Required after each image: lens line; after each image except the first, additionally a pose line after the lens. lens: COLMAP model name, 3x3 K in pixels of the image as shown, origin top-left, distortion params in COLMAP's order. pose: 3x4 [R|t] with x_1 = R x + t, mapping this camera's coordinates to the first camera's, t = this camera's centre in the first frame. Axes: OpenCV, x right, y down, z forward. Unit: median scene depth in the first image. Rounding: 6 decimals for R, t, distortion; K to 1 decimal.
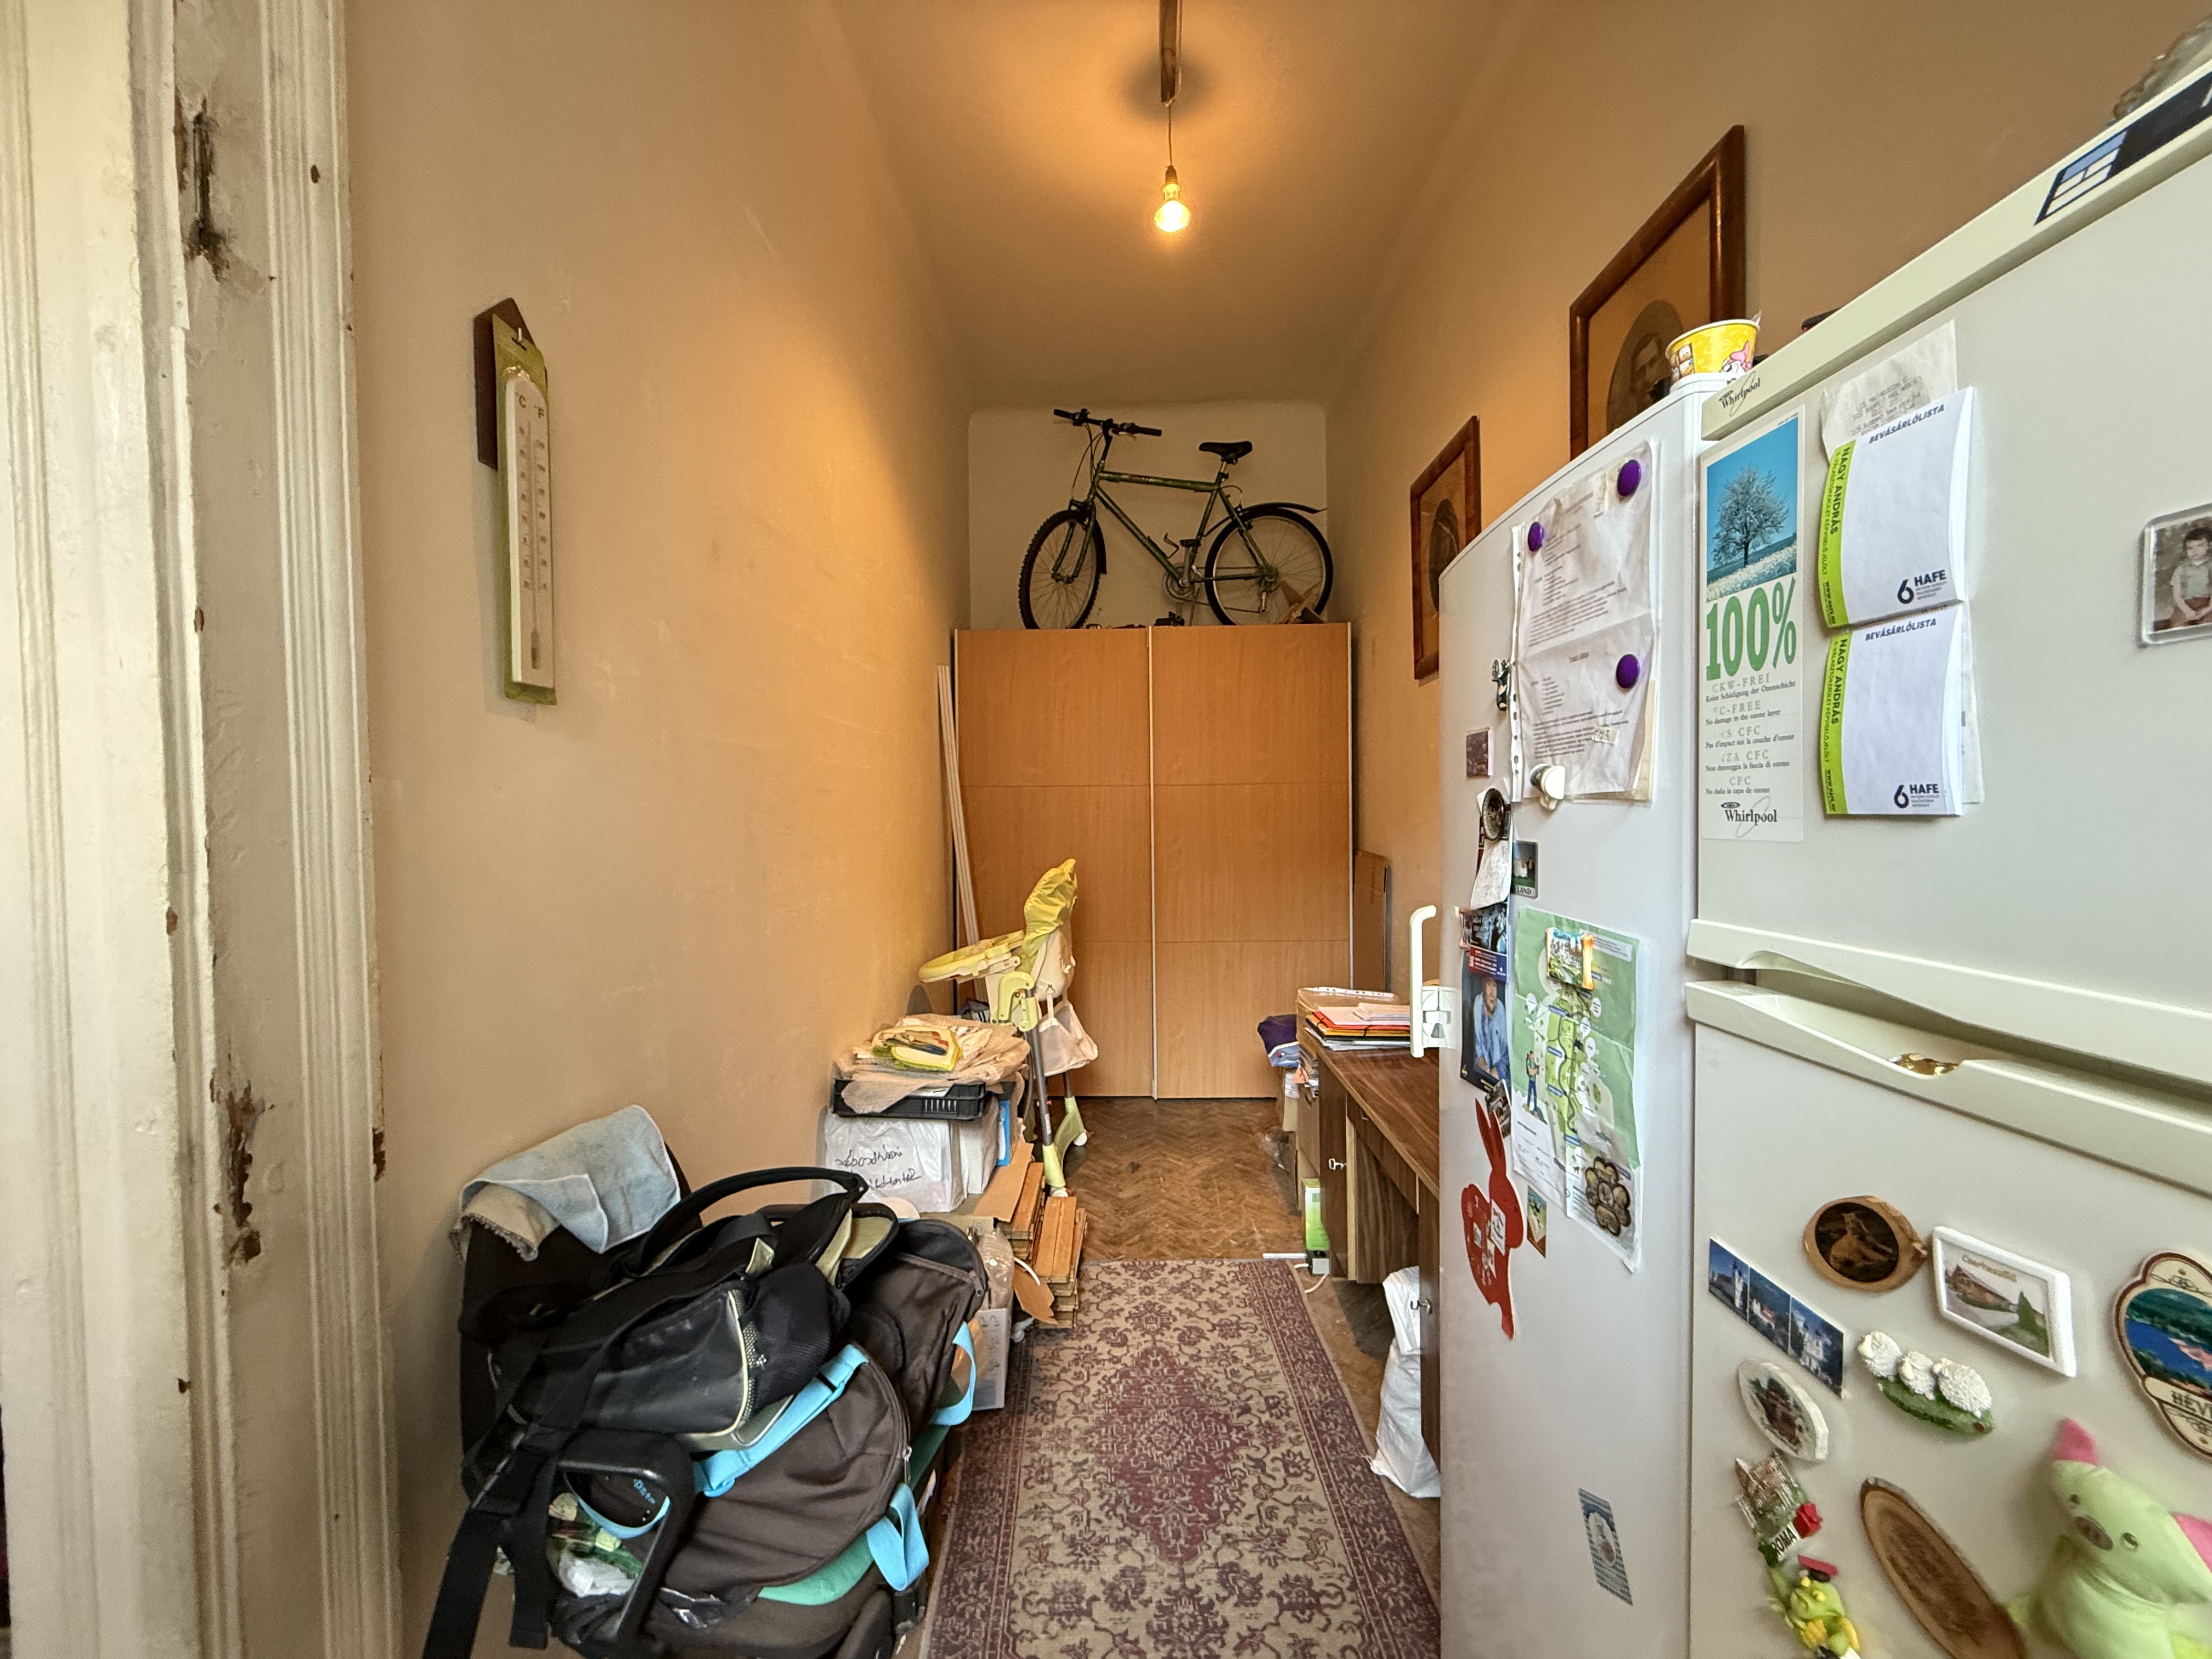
lens RADIAL K [[882.7, 0, 1098.9], [0, 882.7, 833.5], [0, 0, 1]] dist [0.000730, -0.000097]
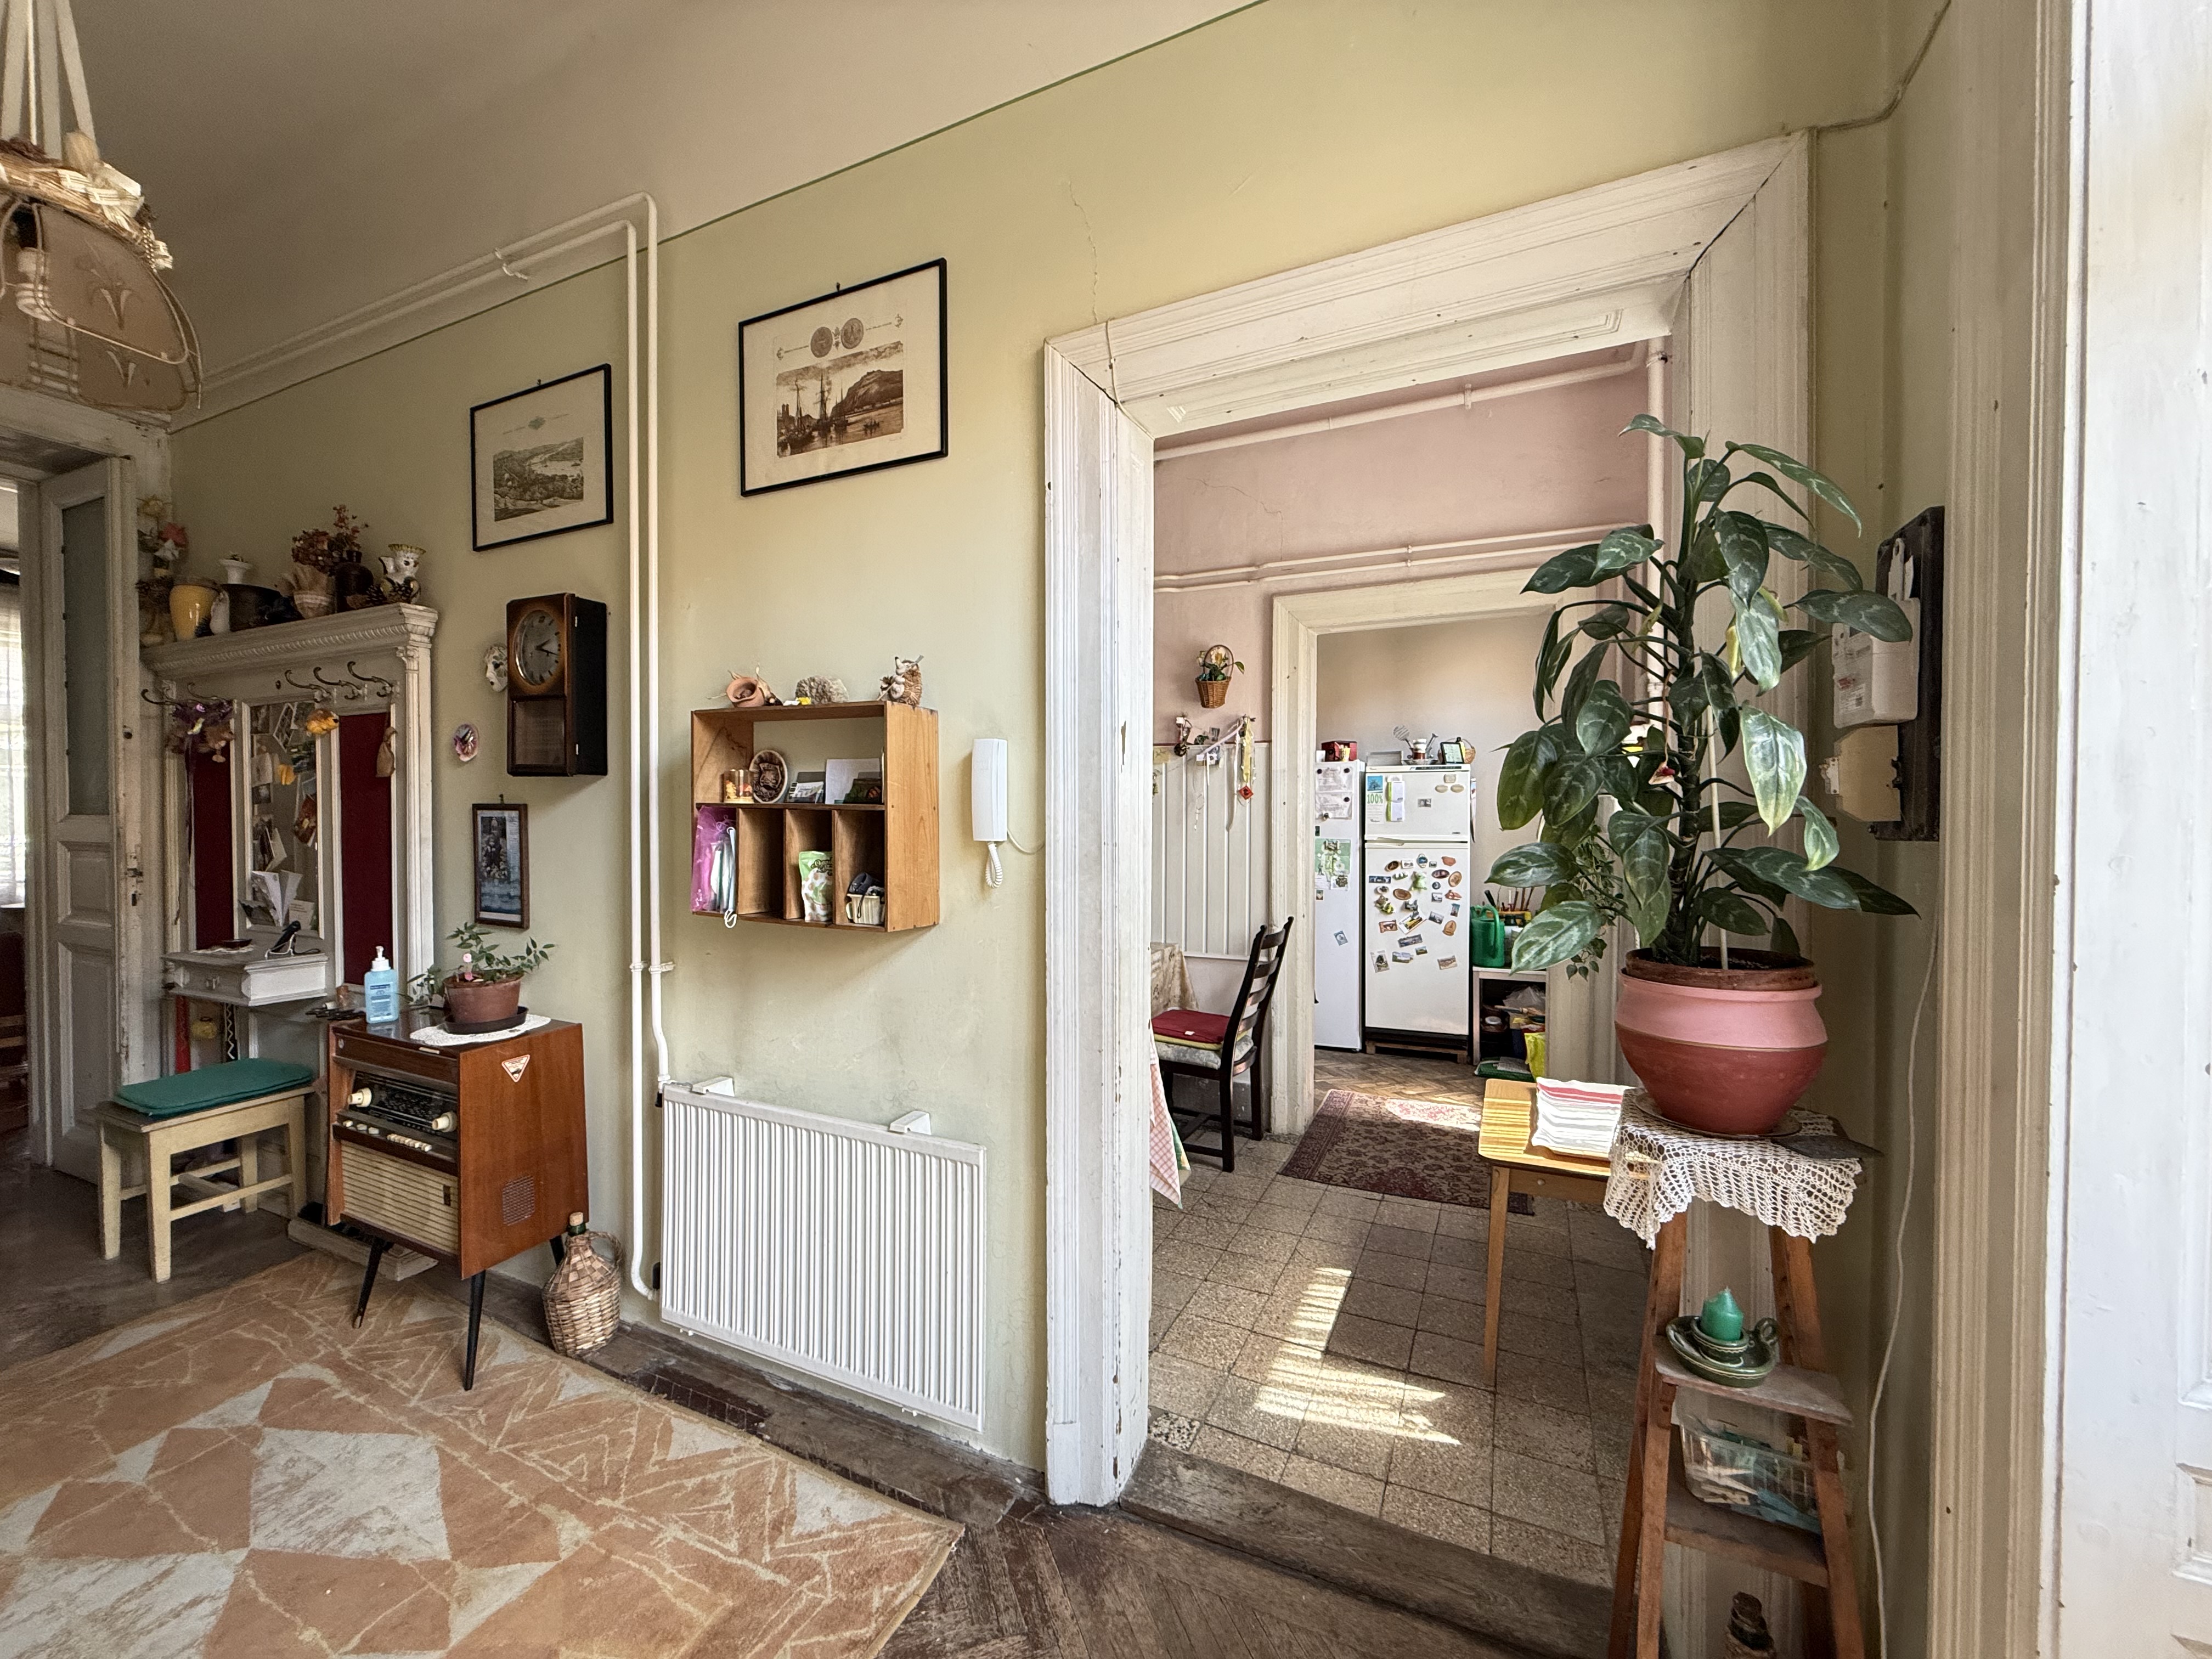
lens RADIAL K [[882.7, 0, 1098.9], [0, 882.7, 833.5], [0, 0, 1]] dist [0.000730, -0.000097]
pose [[0.411444, -0.001611, 0.911434, -8.073376], [0.017997, 0.999818, -0.006357, 0.107629], [-0.911257, 0.019018, 0.411398, -0.034089]]
